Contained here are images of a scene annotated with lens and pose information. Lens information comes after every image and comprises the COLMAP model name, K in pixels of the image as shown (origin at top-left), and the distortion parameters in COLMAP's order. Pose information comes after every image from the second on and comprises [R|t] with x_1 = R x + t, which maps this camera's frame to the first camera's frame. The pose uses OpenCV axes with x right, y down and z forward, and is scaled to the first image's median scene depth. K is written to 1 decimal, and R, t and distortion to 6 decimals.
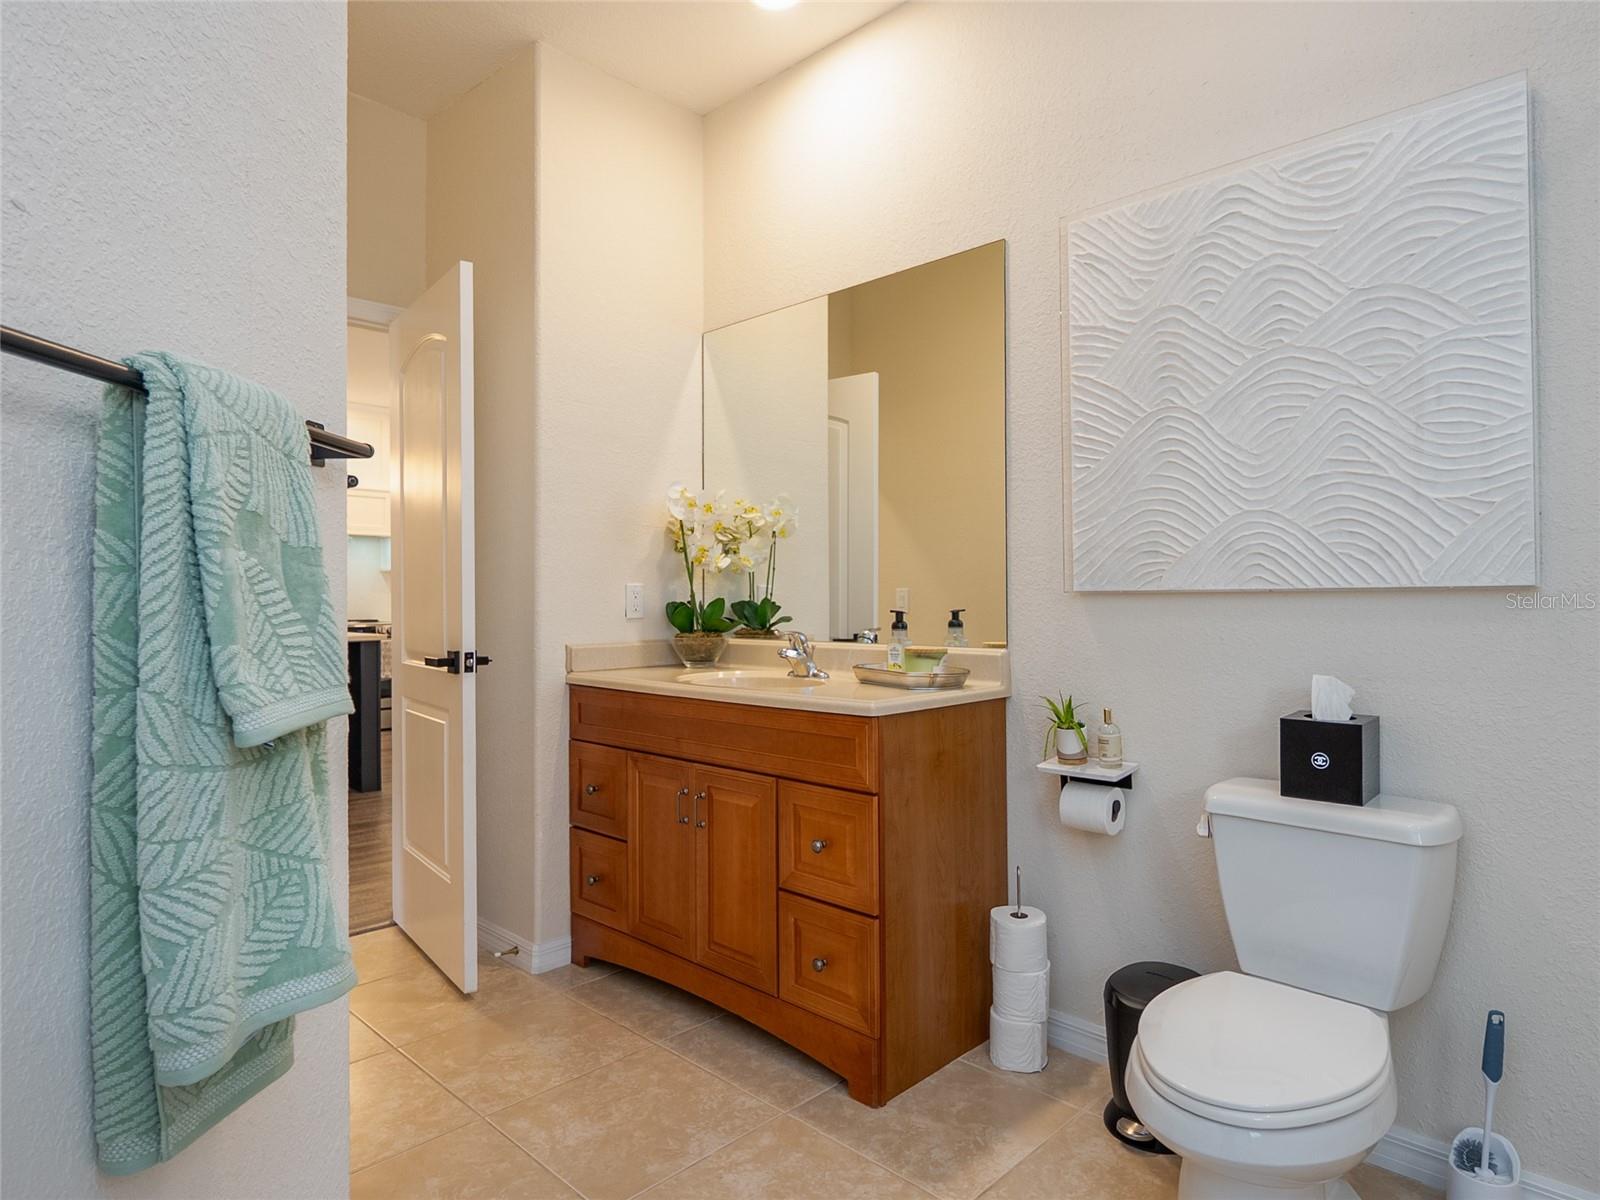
lens RADIAL K [[914.5, 0, 805.9], [0, 914.5, 592.7], [0, 0, 1]] dist [-0.004203, -0.001241]
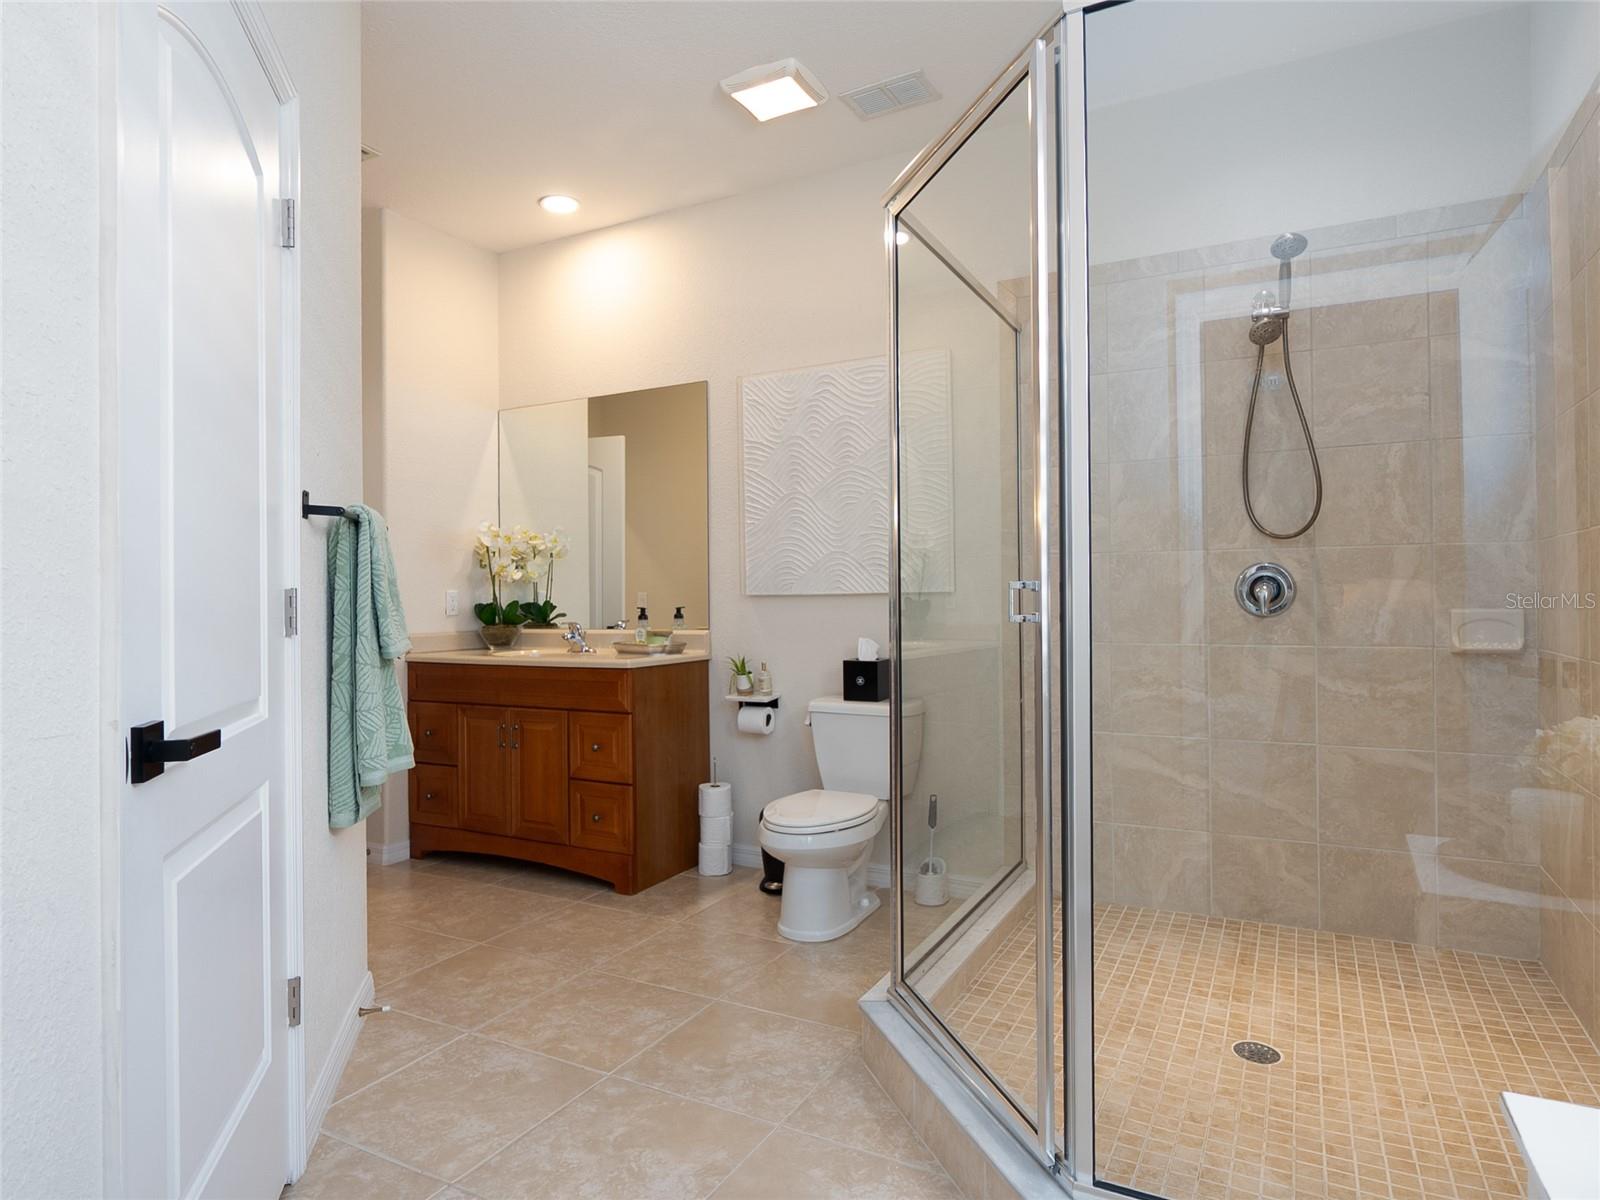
lens RADIAL K [[914.5, 0, 805.5], [0, 914.5, 590.2], [0, 0, 1]] dist [-0.004203, -0.001241]
pose [[0.959641, -0.002637, 0.281217, -0.079991], [0.004039, 0.999982, -0.004406, -0.002972], [-0.281200, 0.005364, 0.959634, -0.657252]]
